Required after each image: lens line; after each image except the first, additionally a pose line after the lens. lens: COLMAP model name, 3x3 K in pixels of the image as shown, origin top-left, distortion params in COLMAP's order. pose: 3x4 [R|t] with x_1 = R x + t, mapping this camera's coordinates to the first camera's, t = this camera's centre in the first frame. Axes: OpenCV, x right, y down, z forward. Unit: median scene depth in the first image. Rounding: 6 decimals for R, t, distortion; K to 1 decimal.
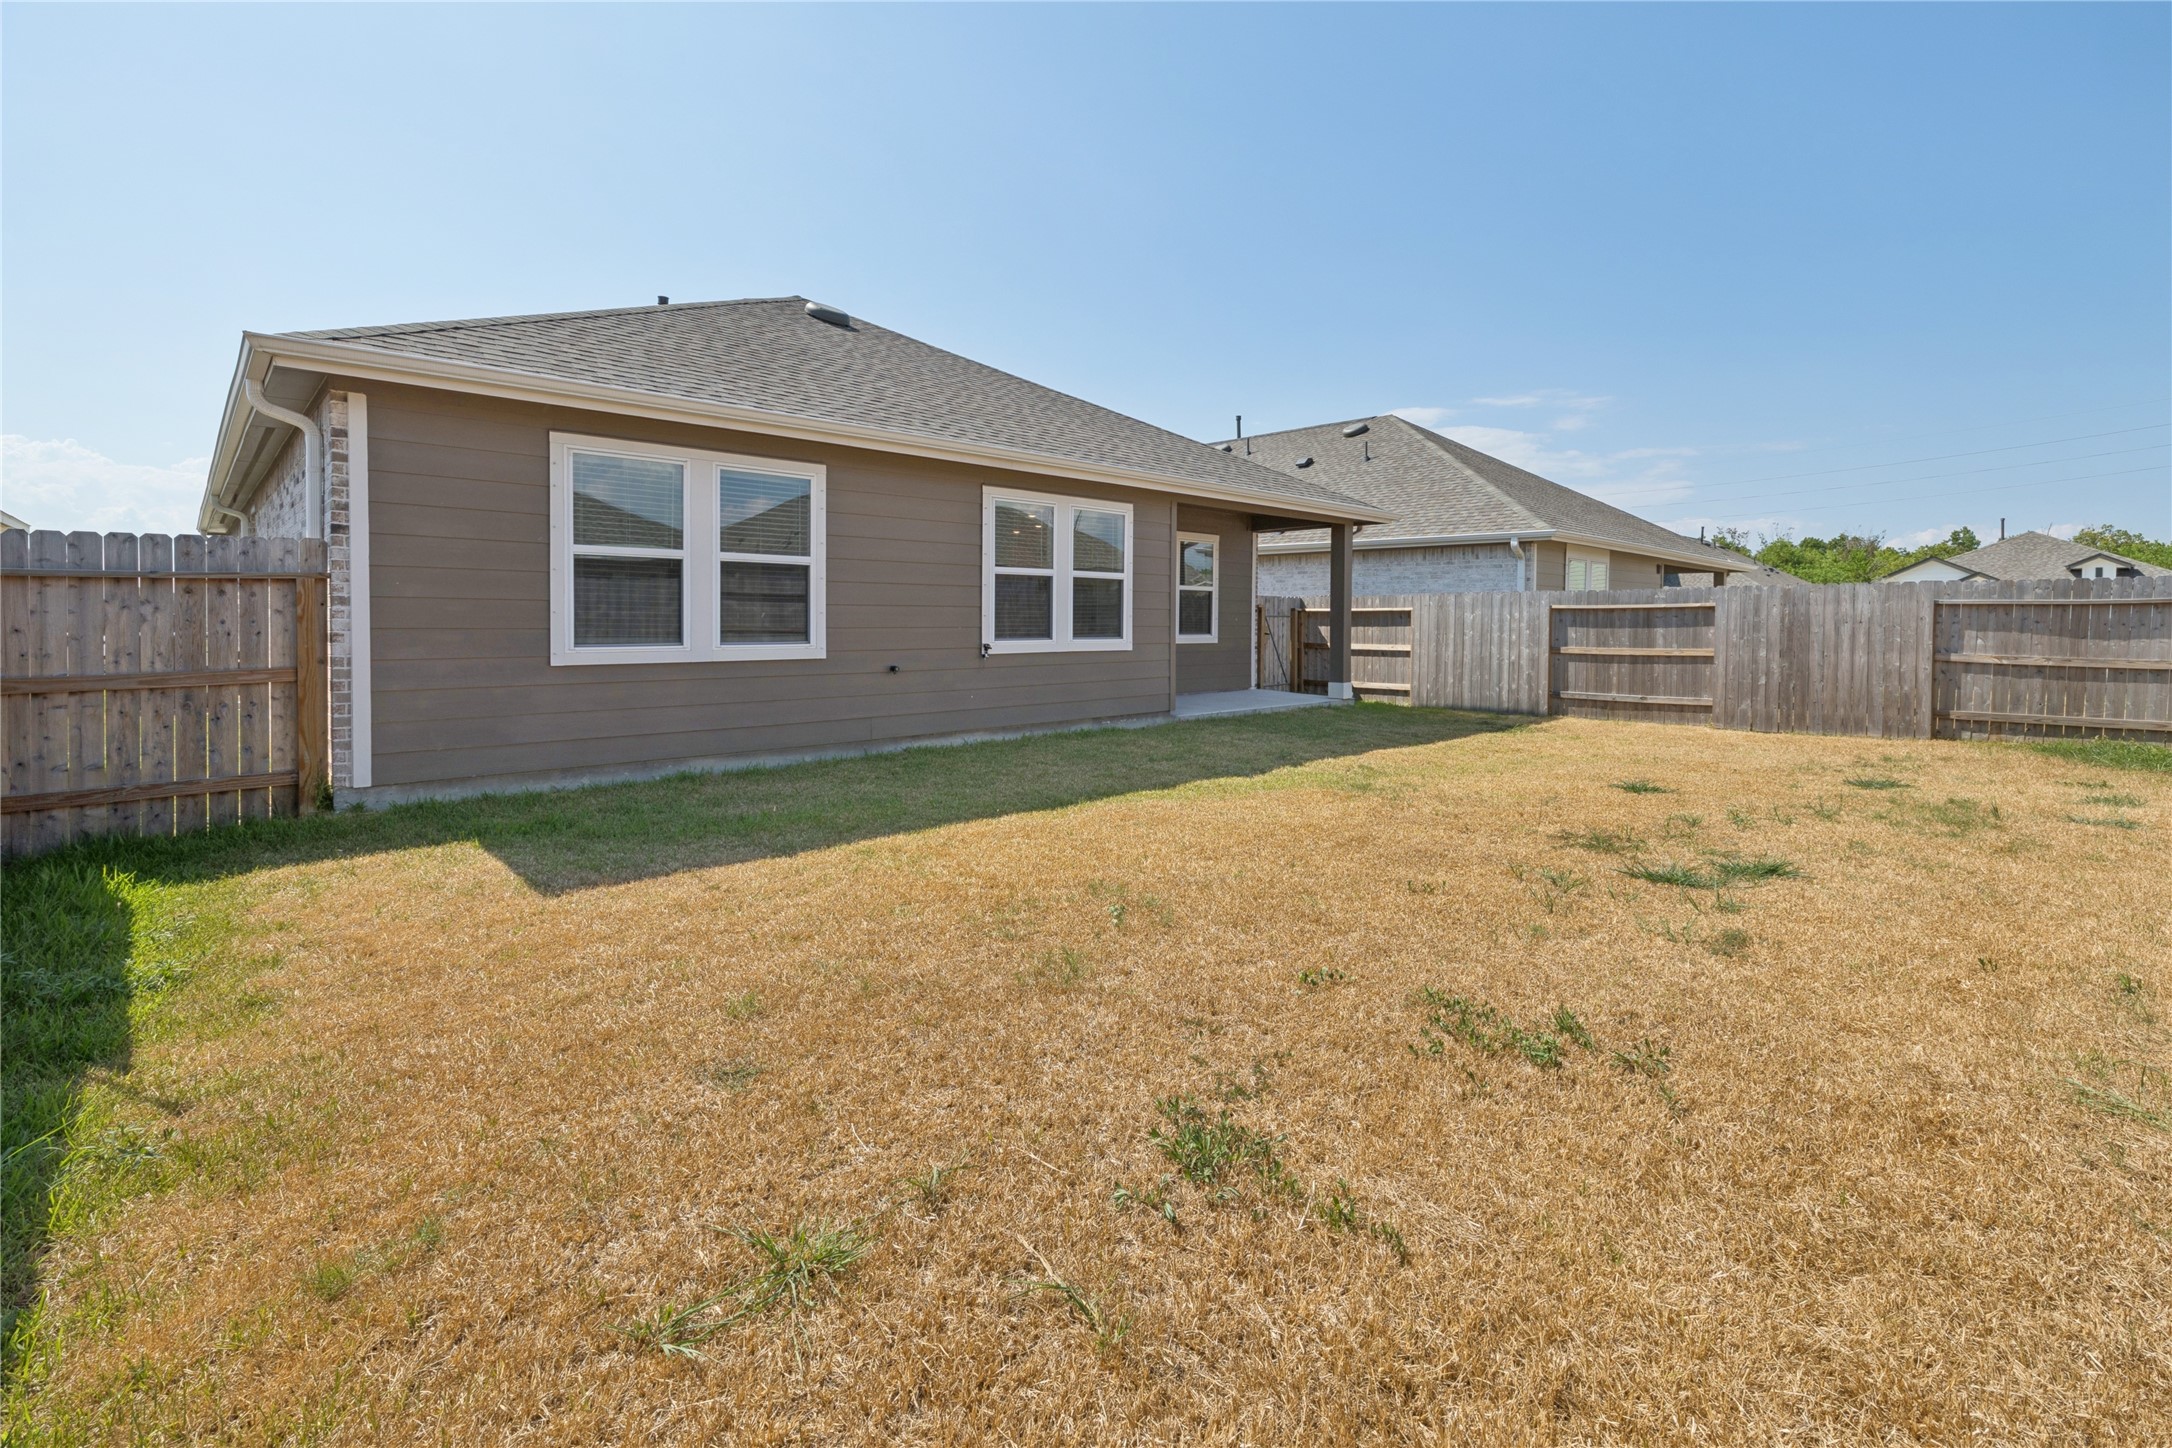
lens RADIAL K [[948.8, 0, 1080.2], [0, 948.8, 628.3], [0, 0, 1]] dist [-0.000254, -0.000071]
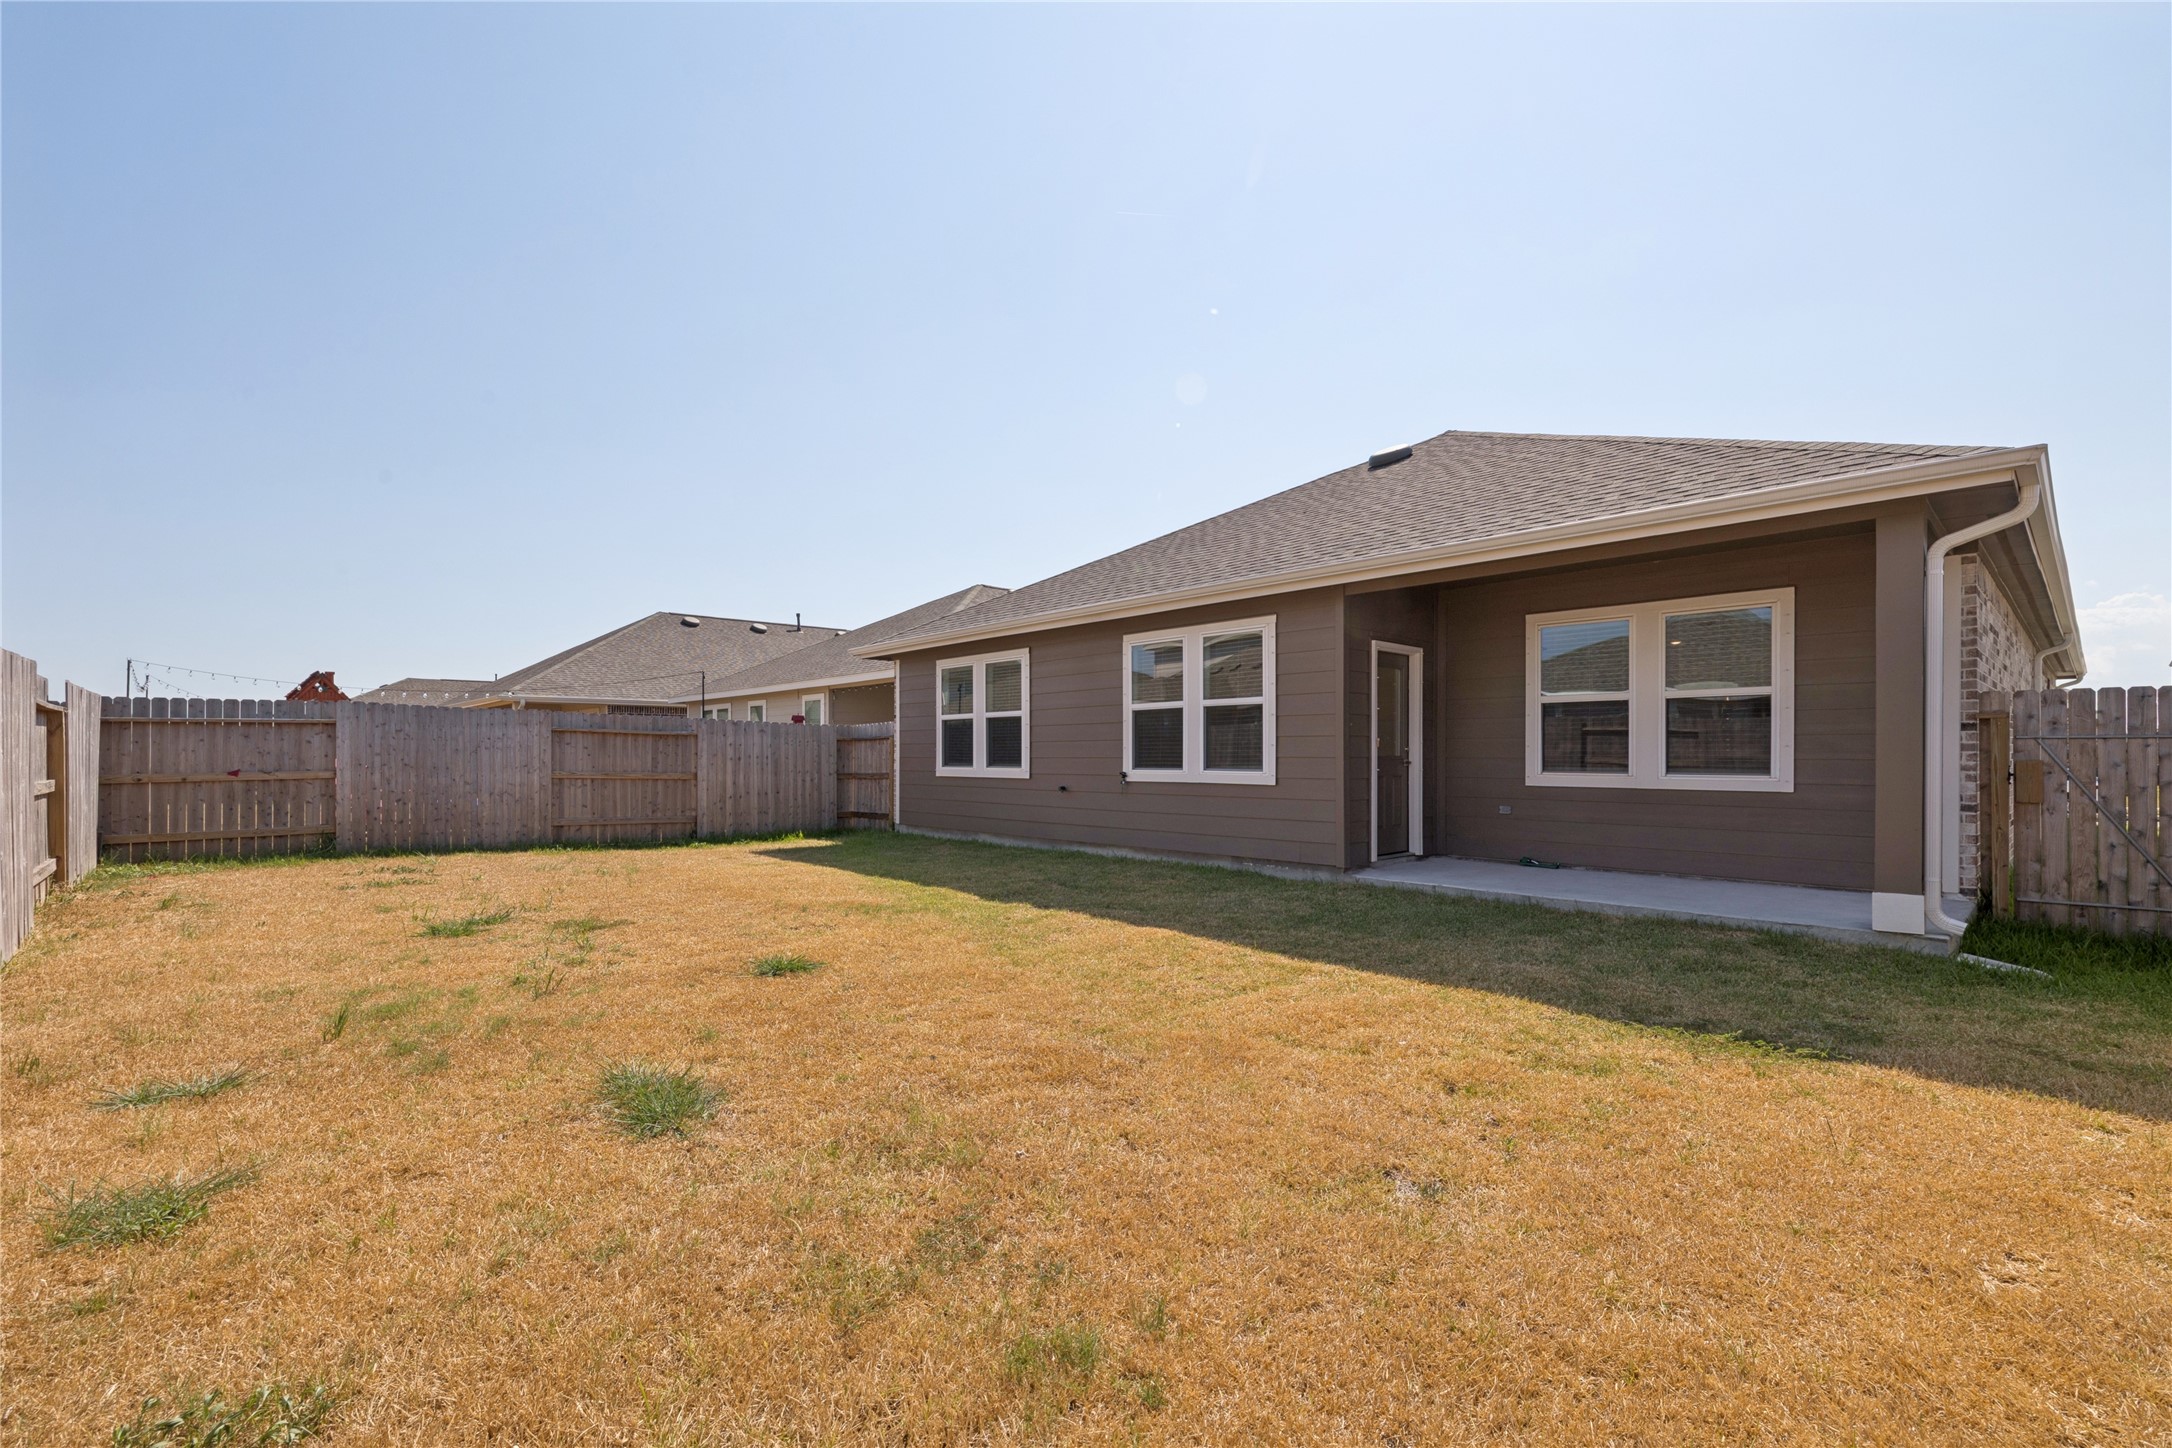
lens RADIAL K [[942.2, 0, 1094.3], [0, 942.2, 732.3], [0, 0, 1]] dist [-0.001999, -0.000098]
pose [[-0.007521, -0.024811, -0.999664, 0.983929], [-0.002221, 0.999690, -0.024794, -0.003170], [0.999969, 0.002034, -0.007574, 0.916669]]
